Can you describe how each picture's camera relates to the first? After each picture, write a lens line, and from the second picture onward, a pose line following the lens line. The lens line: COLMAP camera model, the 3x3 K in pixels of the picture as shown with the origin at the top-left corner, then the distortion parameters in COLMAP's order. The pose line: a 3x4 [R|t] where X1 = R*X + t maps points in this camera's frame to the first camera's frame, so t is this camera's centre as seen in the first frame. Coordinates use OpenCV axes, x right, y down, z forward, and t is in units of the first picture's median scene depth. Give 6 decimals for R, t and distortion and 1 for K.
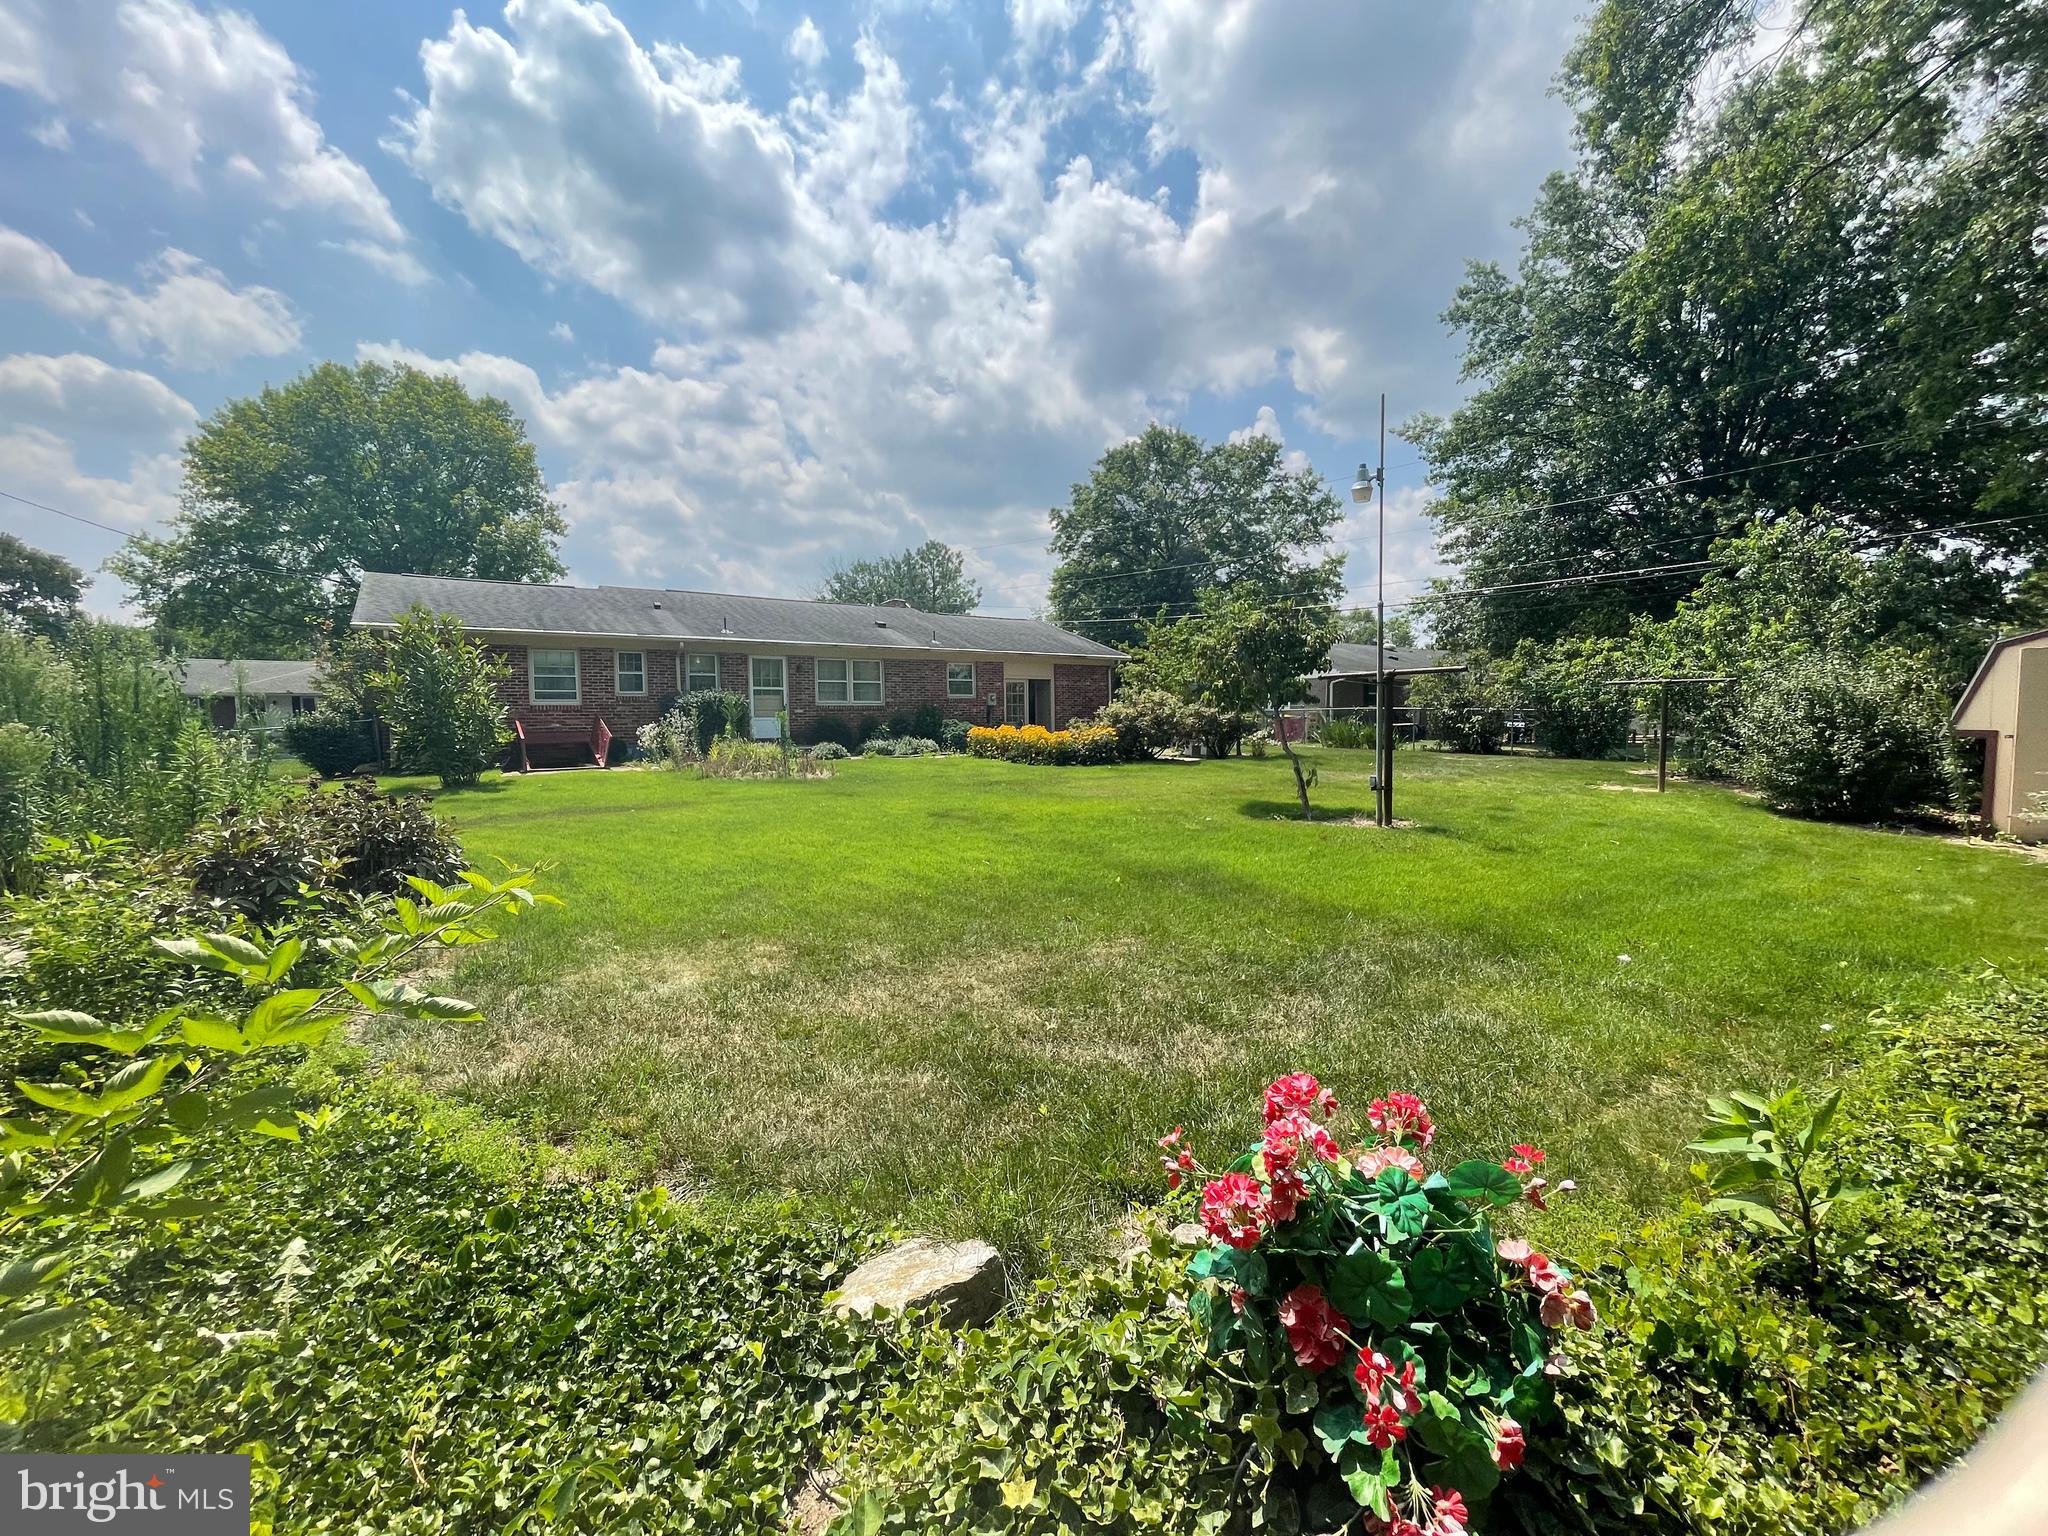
lens RADIAL K [[838.0, 0, 1024.0], [0, 838.0, 768.0], [0, 0, 1]] dist [-0.002680, 0.006775]
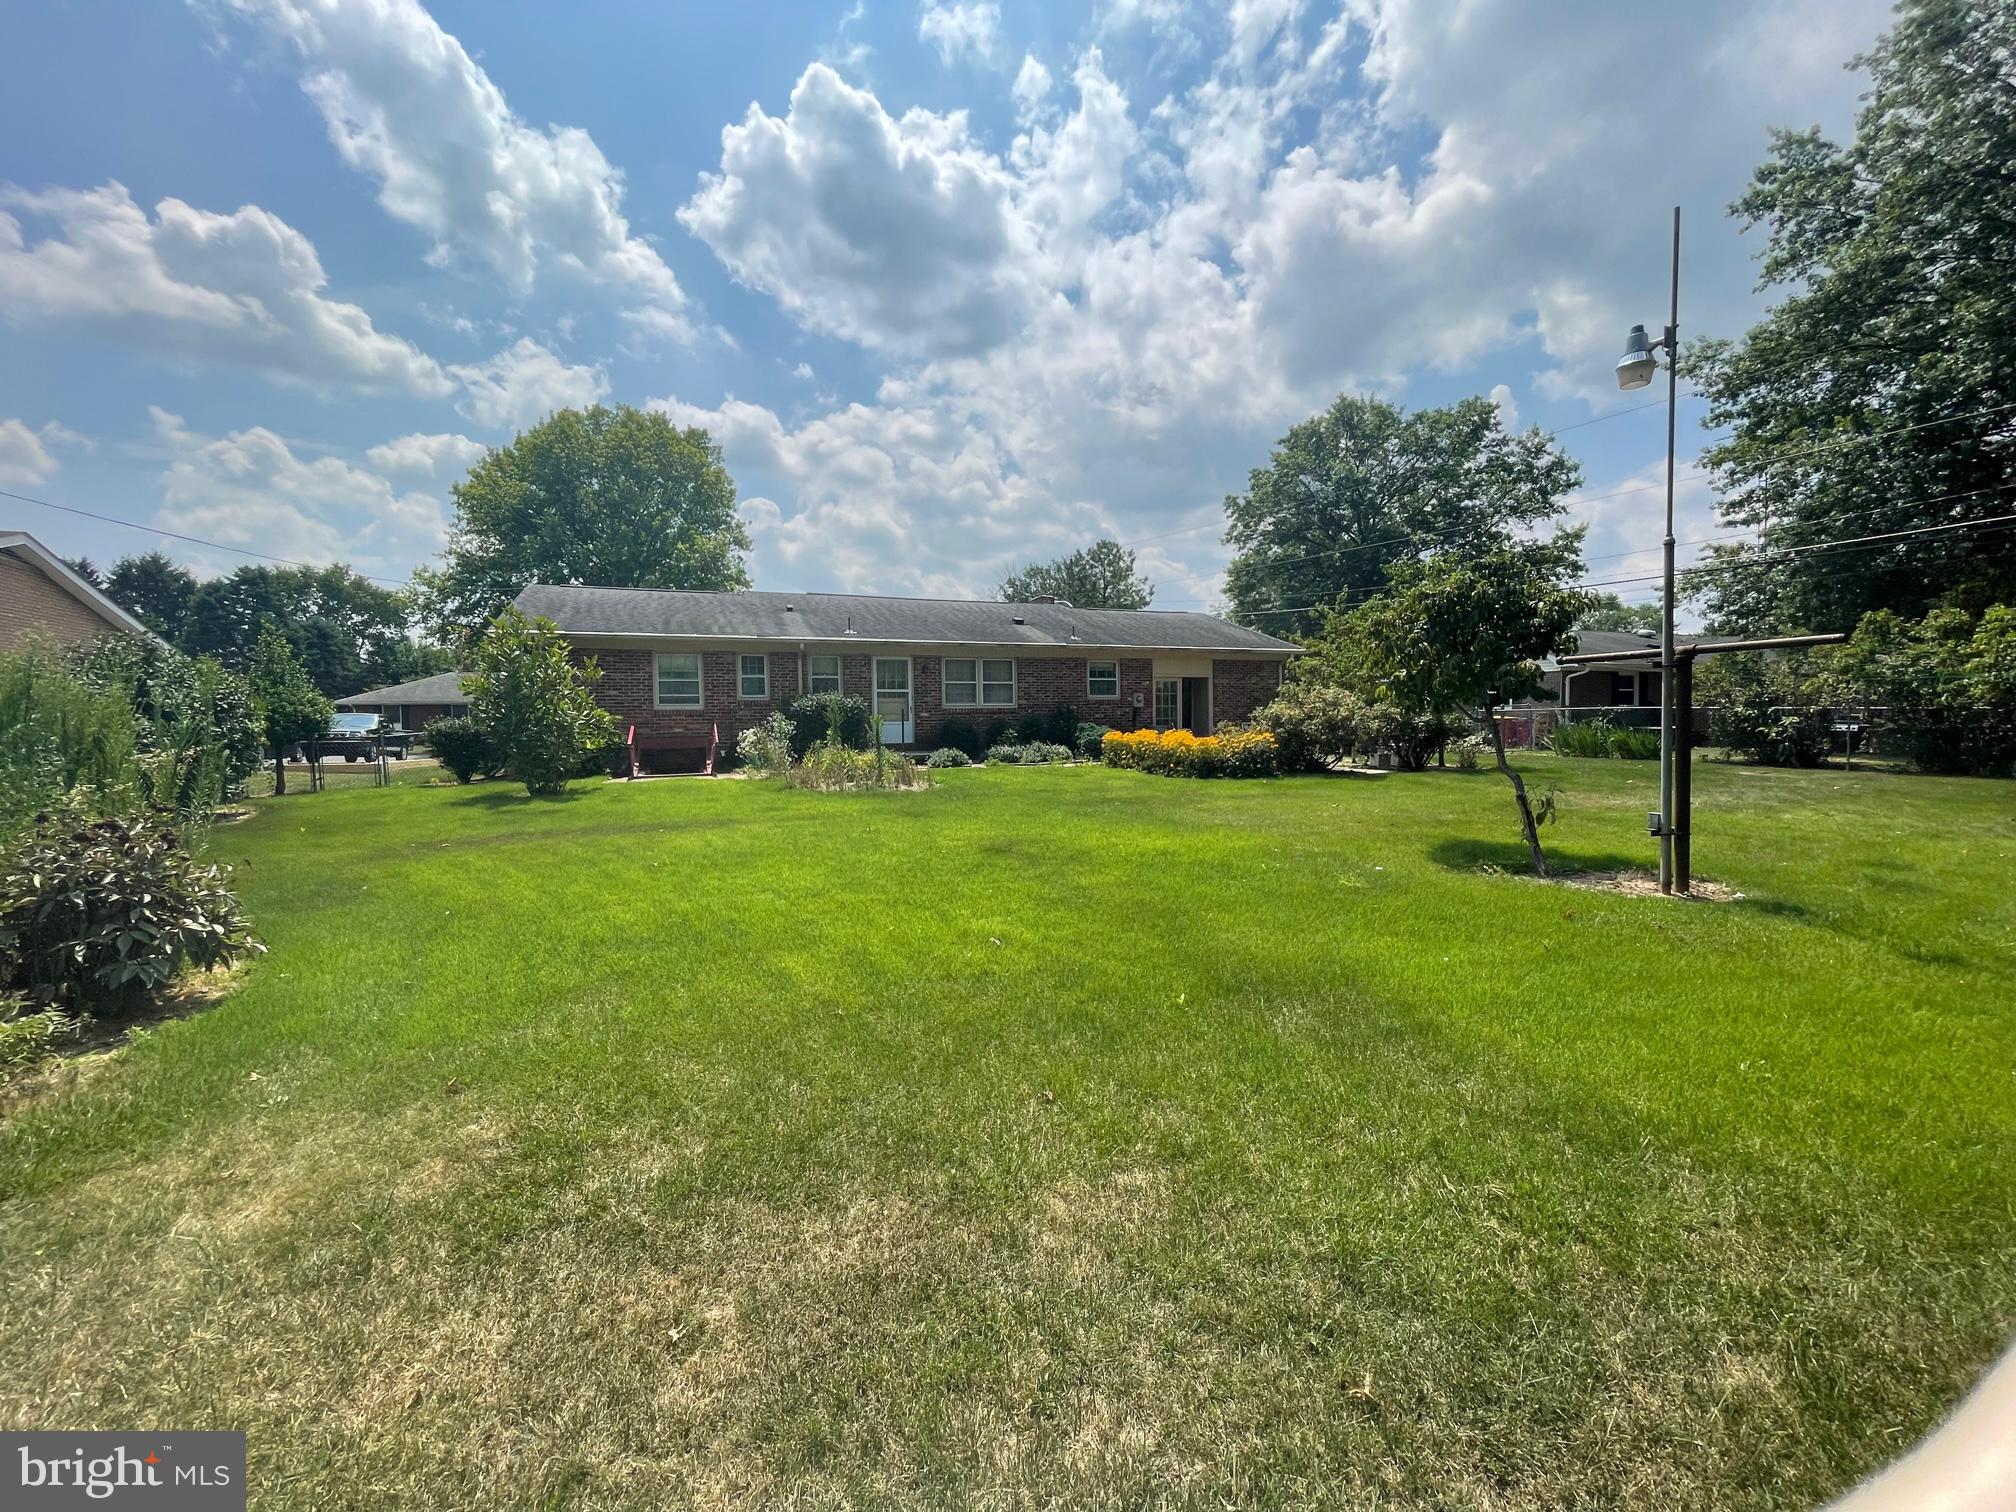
lens RADIAL K [[824.9, 0, 1008.0], [0, 824.9, 756.0], [0, 0, 1]] dist [-0.002680, 0.006775]
pose [[0.971039, 0.007693, -0.238798, 0.036514], [-0.011702, 0.999813, -0.015379, -0.007426], [0.238635, 0.017728, 0.970948, 0.112573]]
